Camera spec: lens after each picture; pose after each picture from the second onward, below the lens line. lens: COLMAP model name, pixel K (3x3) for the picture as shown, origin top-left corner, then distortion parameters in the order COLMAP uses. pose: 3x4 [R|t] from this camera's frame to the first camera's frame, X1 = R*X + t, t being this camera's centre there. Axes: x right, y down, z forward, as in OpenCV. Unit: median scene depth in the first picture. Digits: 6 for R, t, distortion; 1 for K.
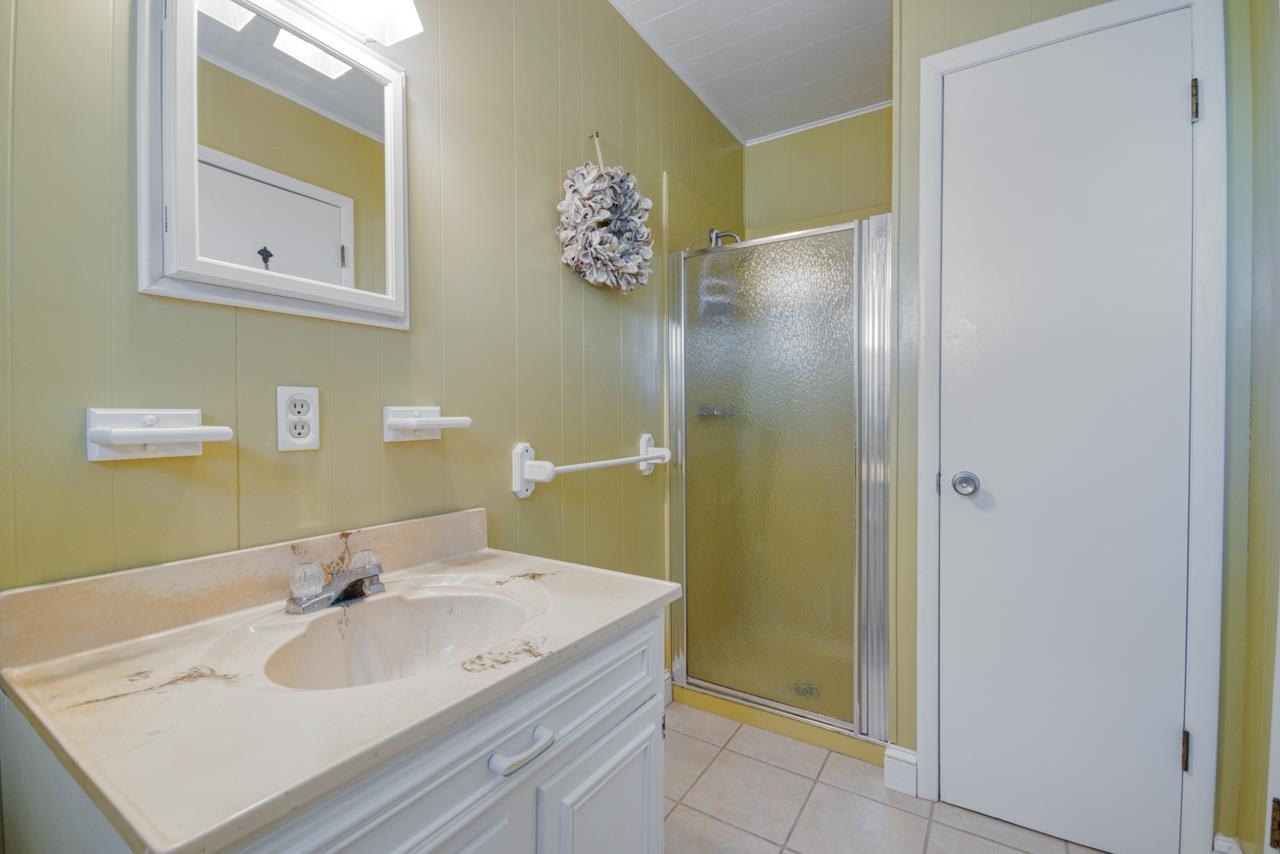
lens RADIAL K [[572.3, 0, 640.0], [0, 572.3, 427.0], [0, 0, 1]] dist [0.027065, -0.016920]
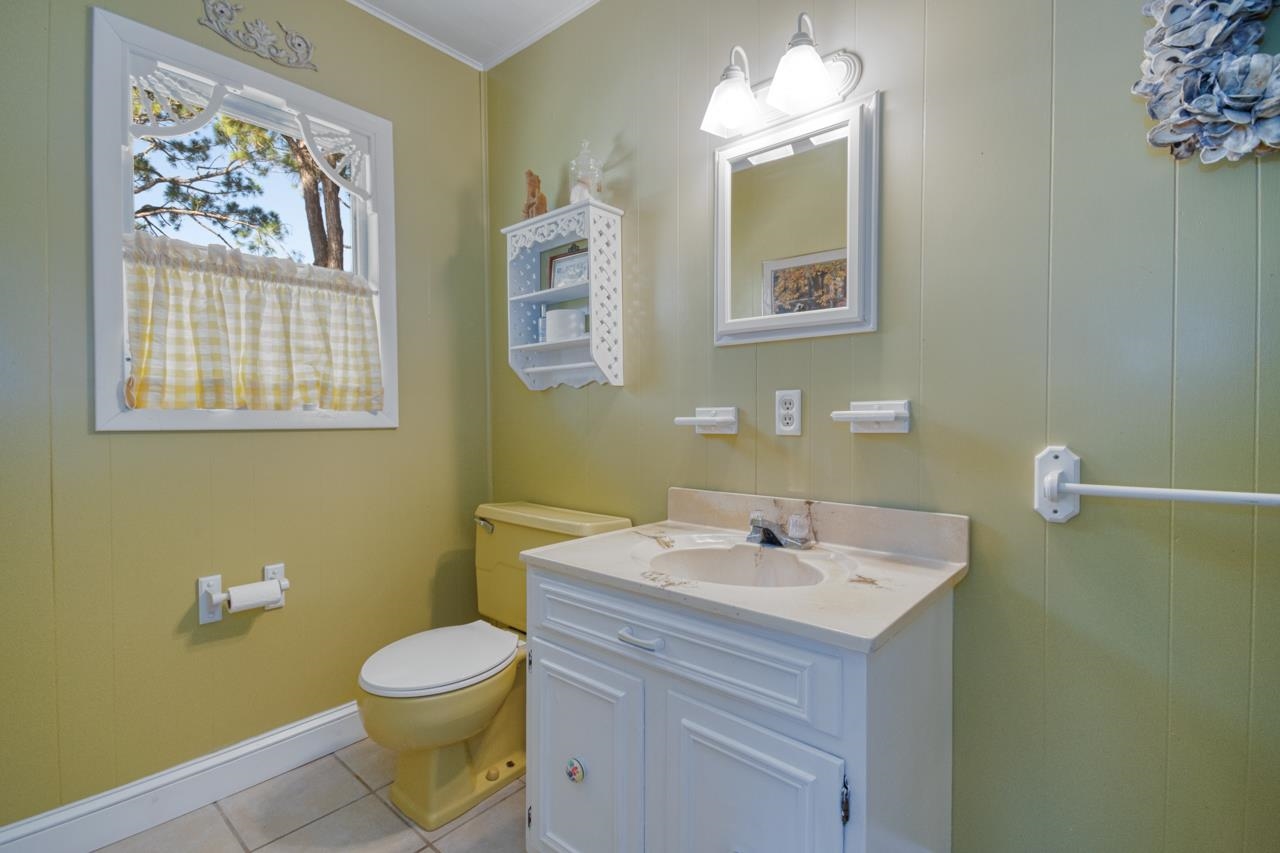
lens RADIAL K [[572.3, 0, 640.0], [0, 572.3, 426.5], [0, 0, 1]] dist [0.027065, -0.016920]
pose [[-0.135900, 0.014360, -0.990619, 0.851004], [-0.021658, 0.999613, 0.017462, 0.002850], [0.990486, 0.023828, -0.135536, 0.832526]]
